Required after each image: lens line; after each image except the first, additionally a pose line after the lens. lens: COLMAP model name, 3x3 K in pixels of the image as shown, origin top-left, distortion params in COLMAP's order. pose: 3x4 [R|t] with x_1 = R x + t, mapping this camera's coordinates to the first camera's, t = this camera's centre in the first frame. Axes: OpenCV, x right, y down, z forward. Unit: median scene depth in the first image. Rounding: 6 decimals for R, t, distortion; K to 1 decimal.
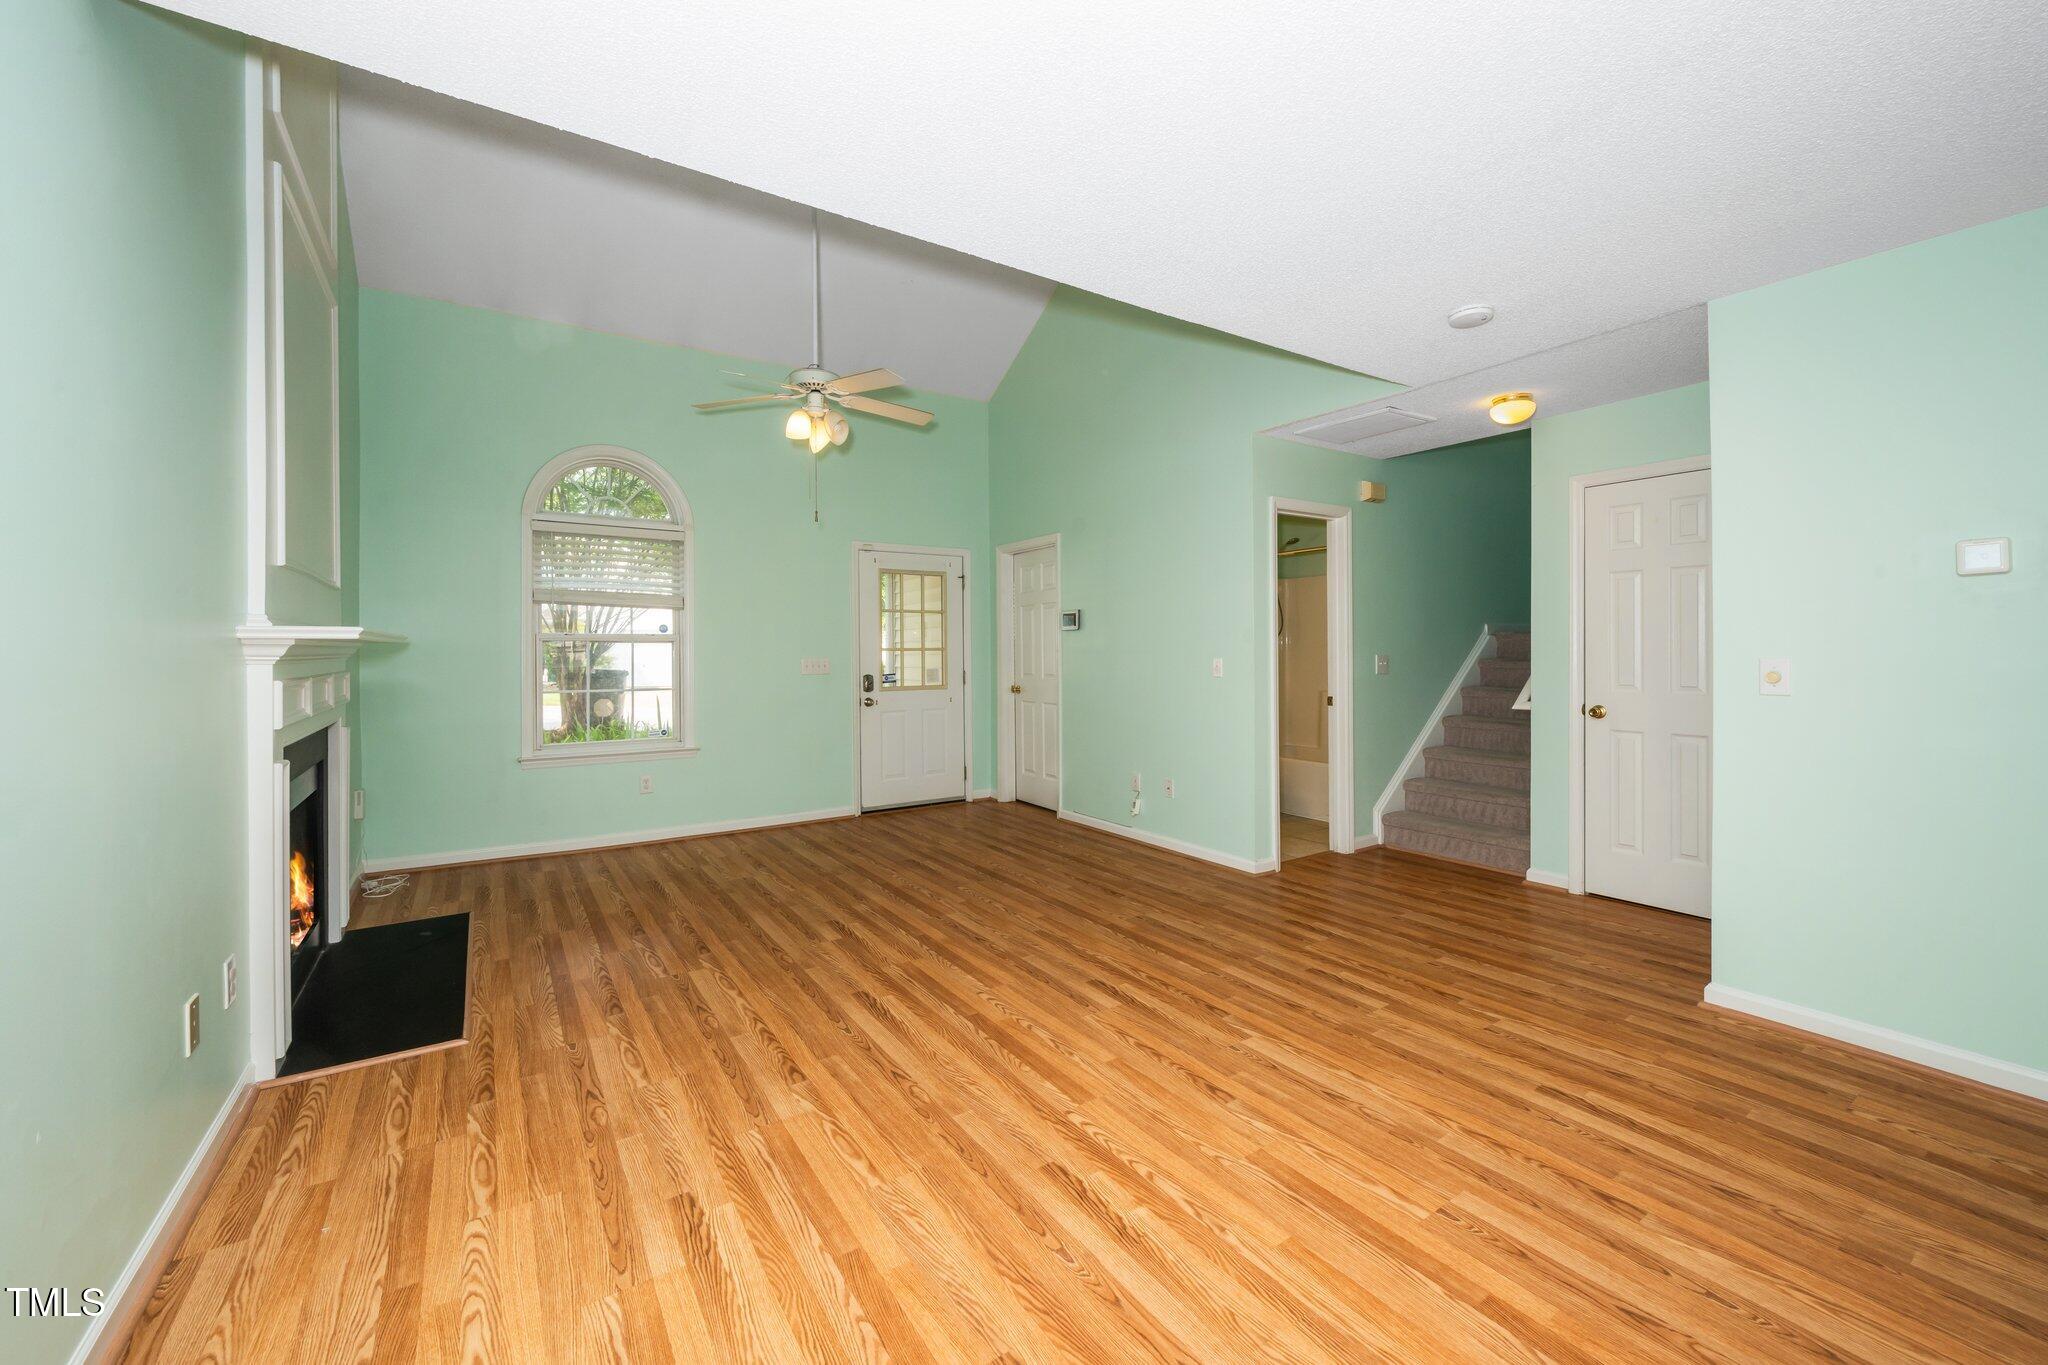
lens RADIAL K [[817.3, 0, 1026.0], [0, 817.3, 650.2], [0, 0, 1]] dist [-0.010868, -0.000500]
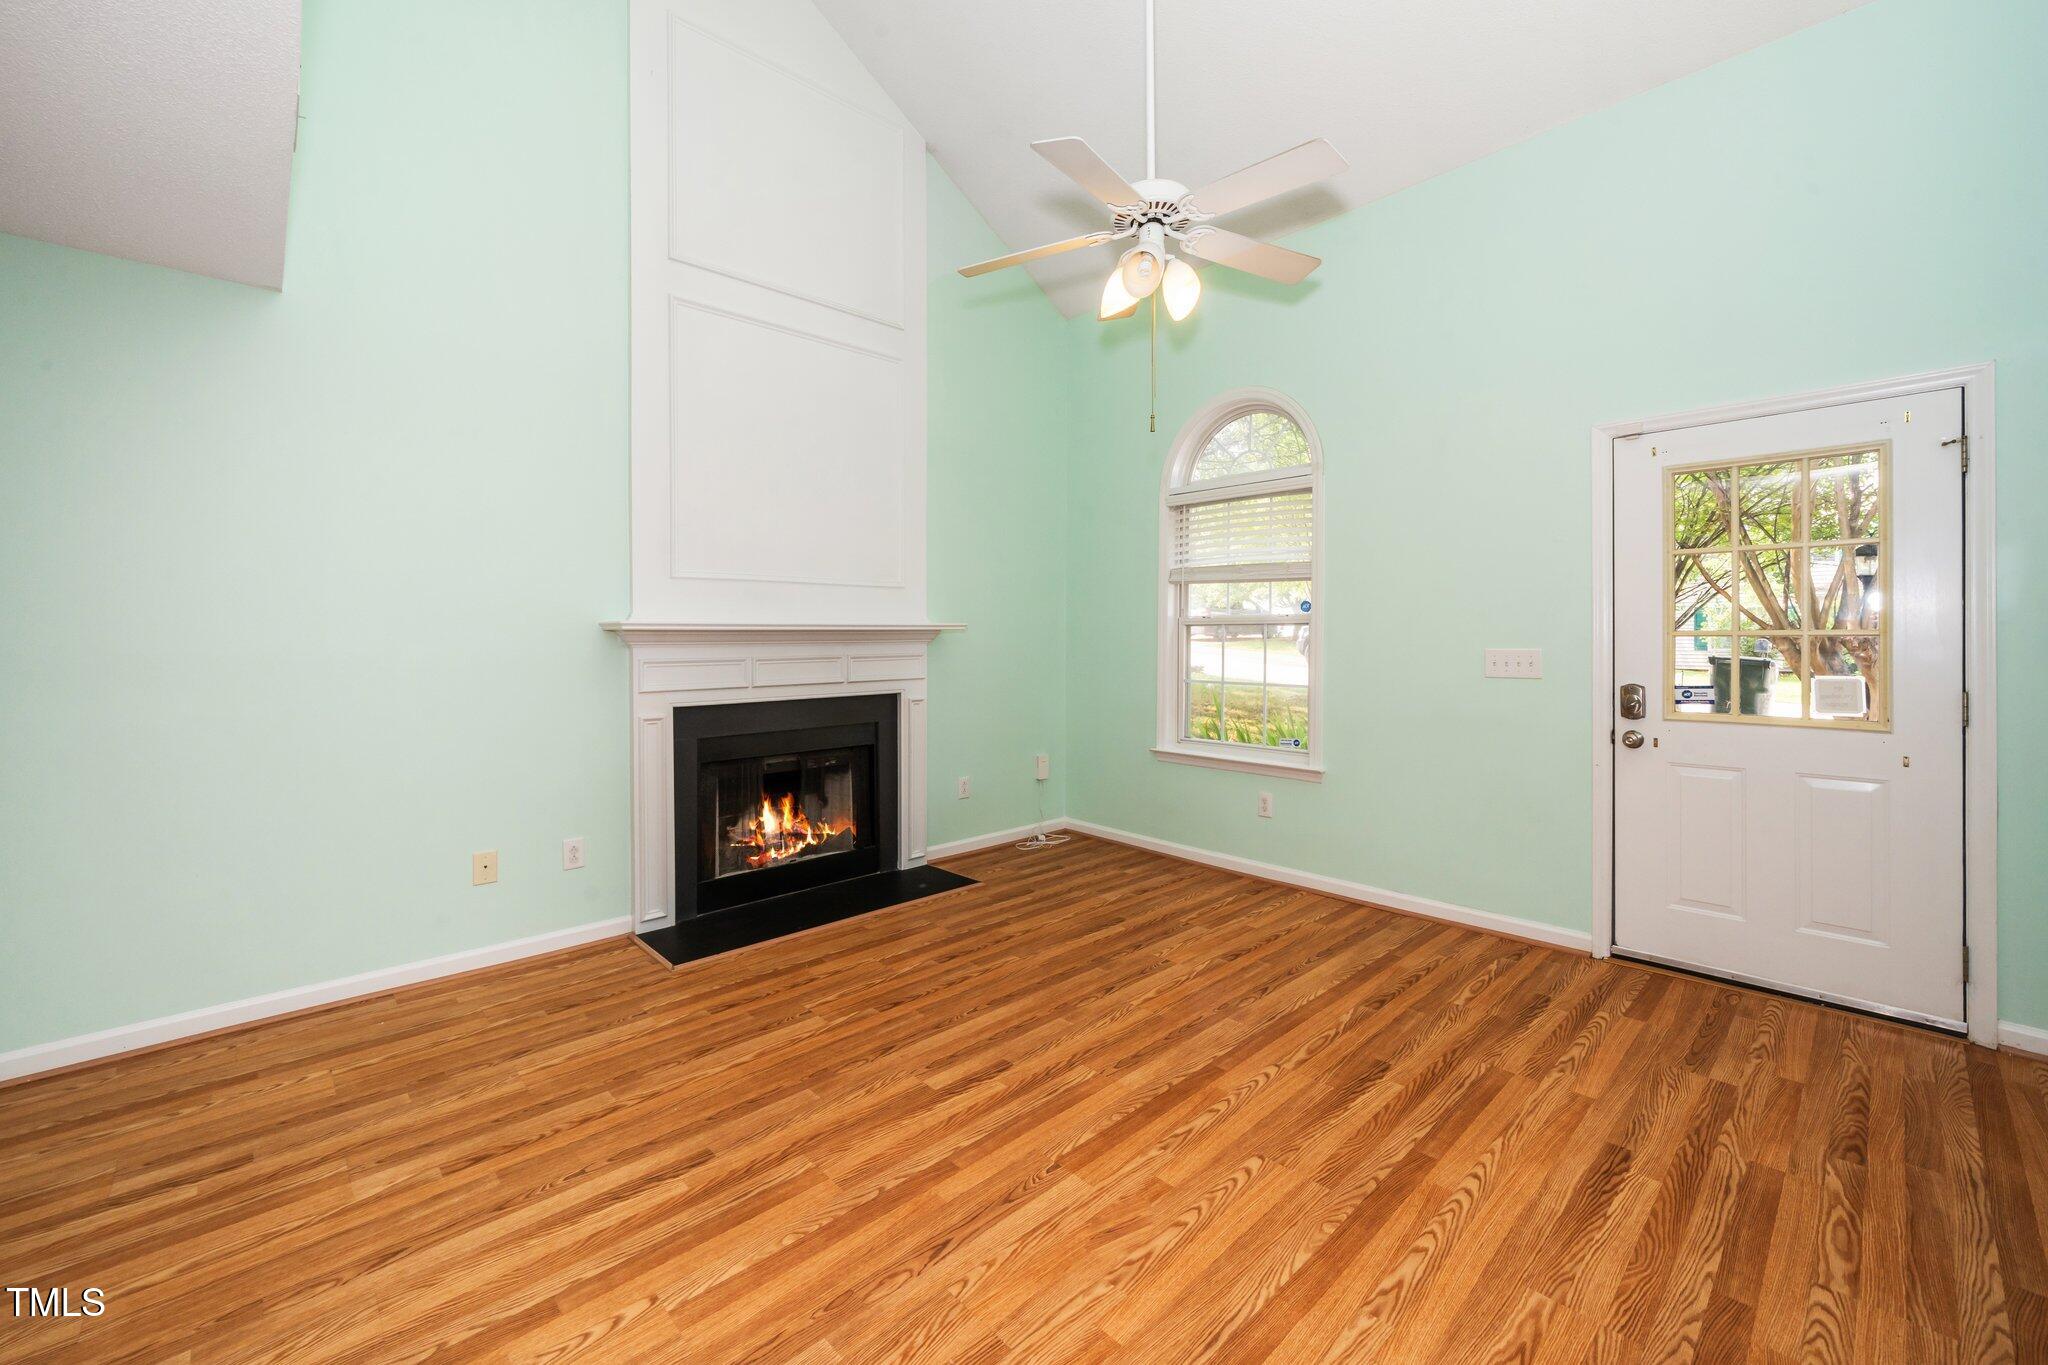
lens RADIAL K [[817.3, 0, 1026.0], [0, 817.3, 650.2], [0, 0, 1]] dist [-0.010868, -0.000500]
pose [[0.172940, 0.020842, -0.984712, 0.259286], [0.001147, 0.999771, 0.021362, -0.002231], [0.984932, -0.004824, 0.172876, 0.614521]]
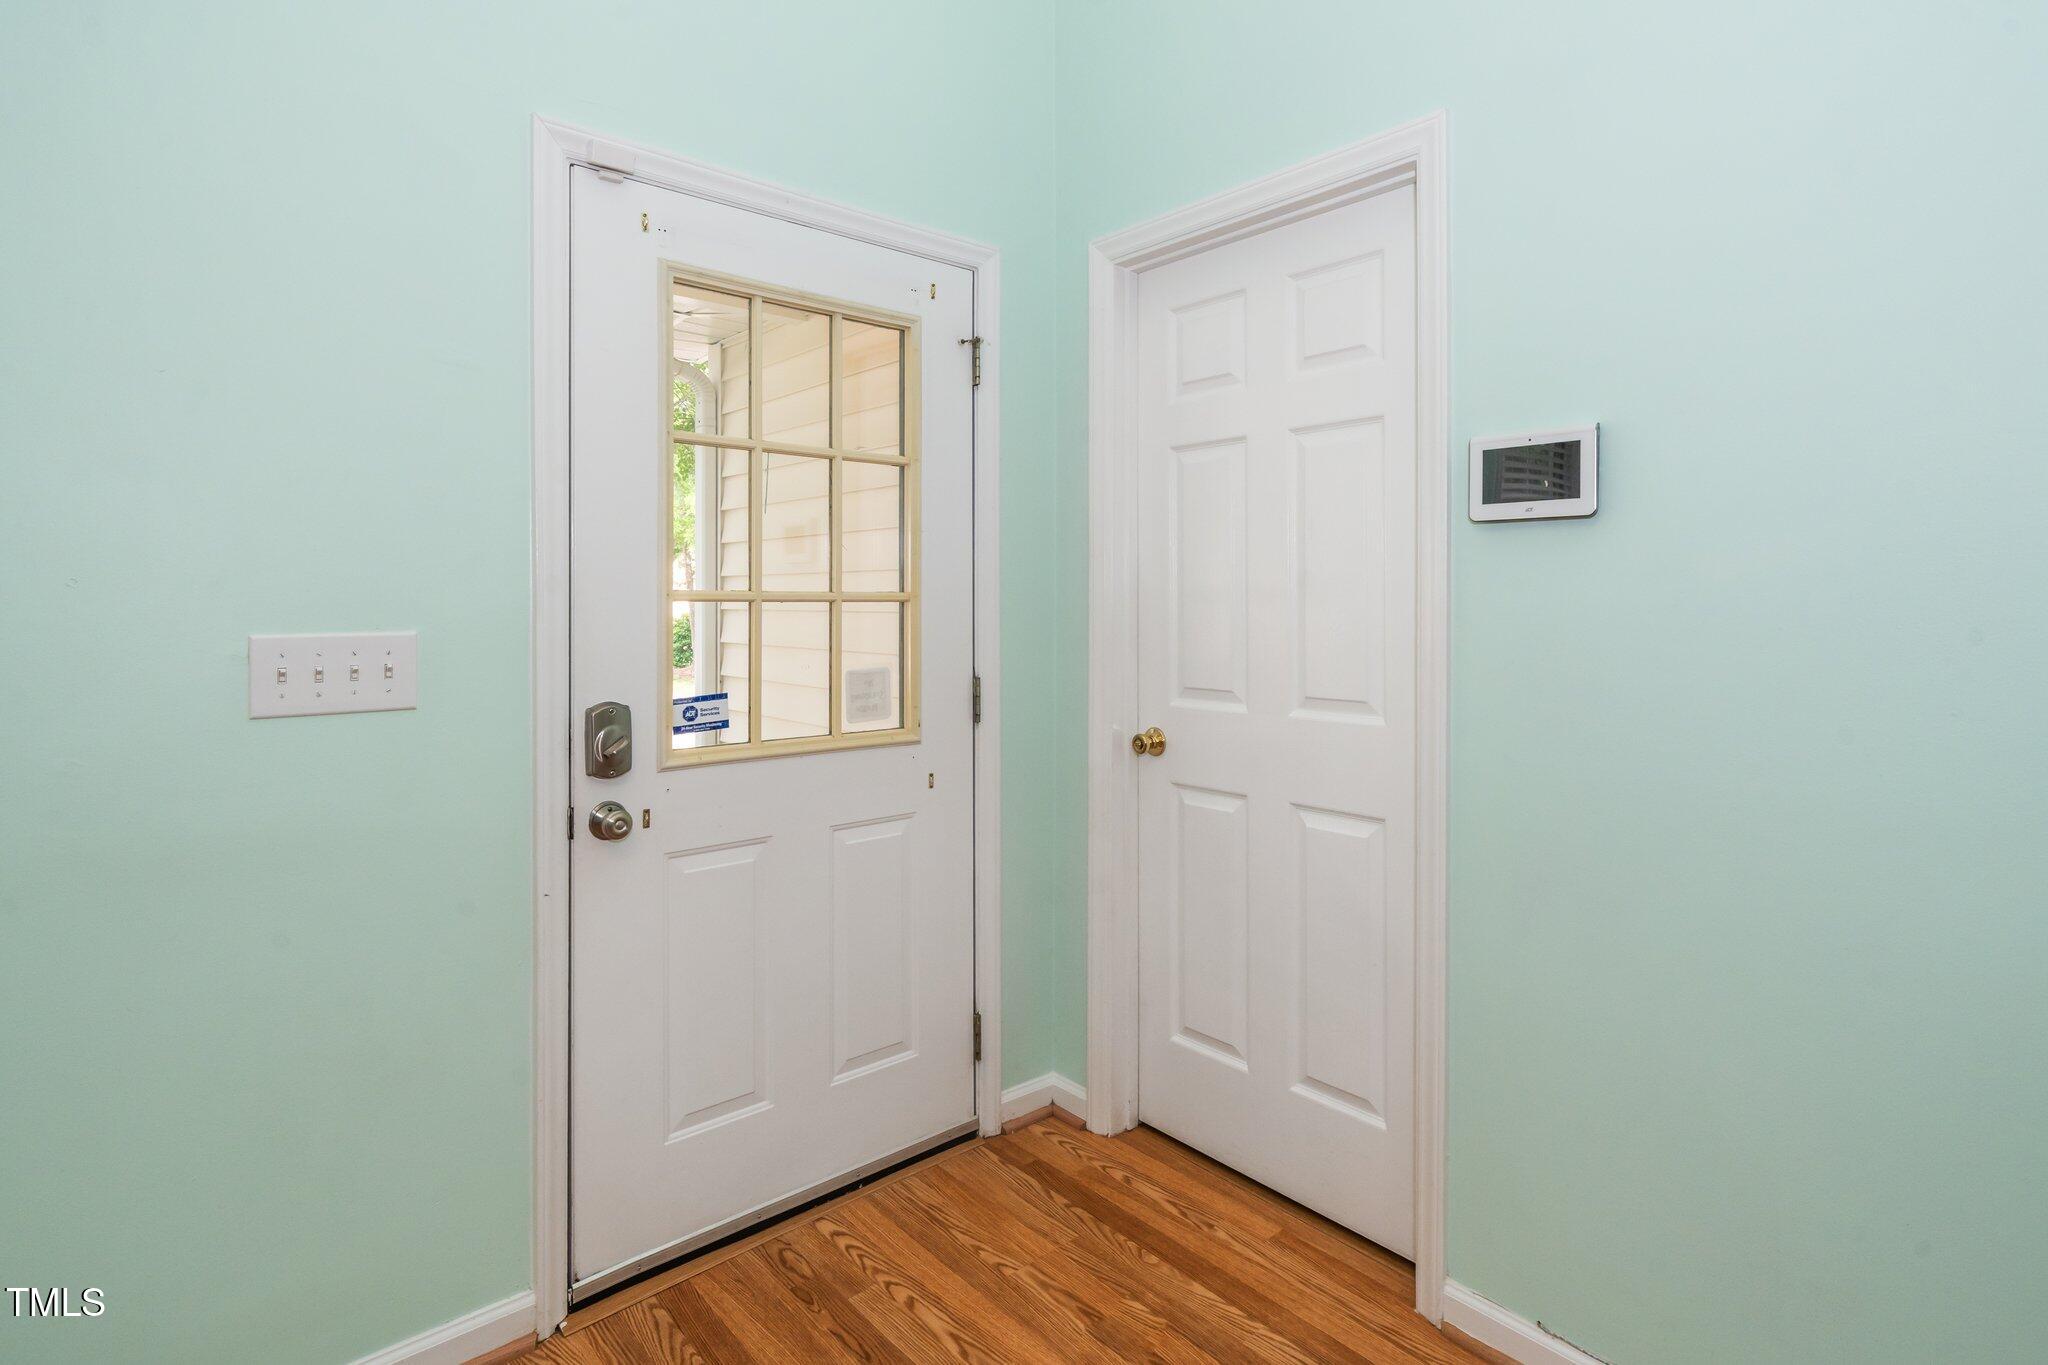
lens RADIAL K [[1048.5, 0, 1020.3], [0, 1048.5, 599.4], [0, 0, 1]] dist [-0.002912, -0.000283]
pose [[0.990767, 0.010876, 0.135135, -0.130918], [-0.010611, 0.999940, -0.002683, -0.000426], [-0.135156, 0.001224, 0.990824, 0.768438]]
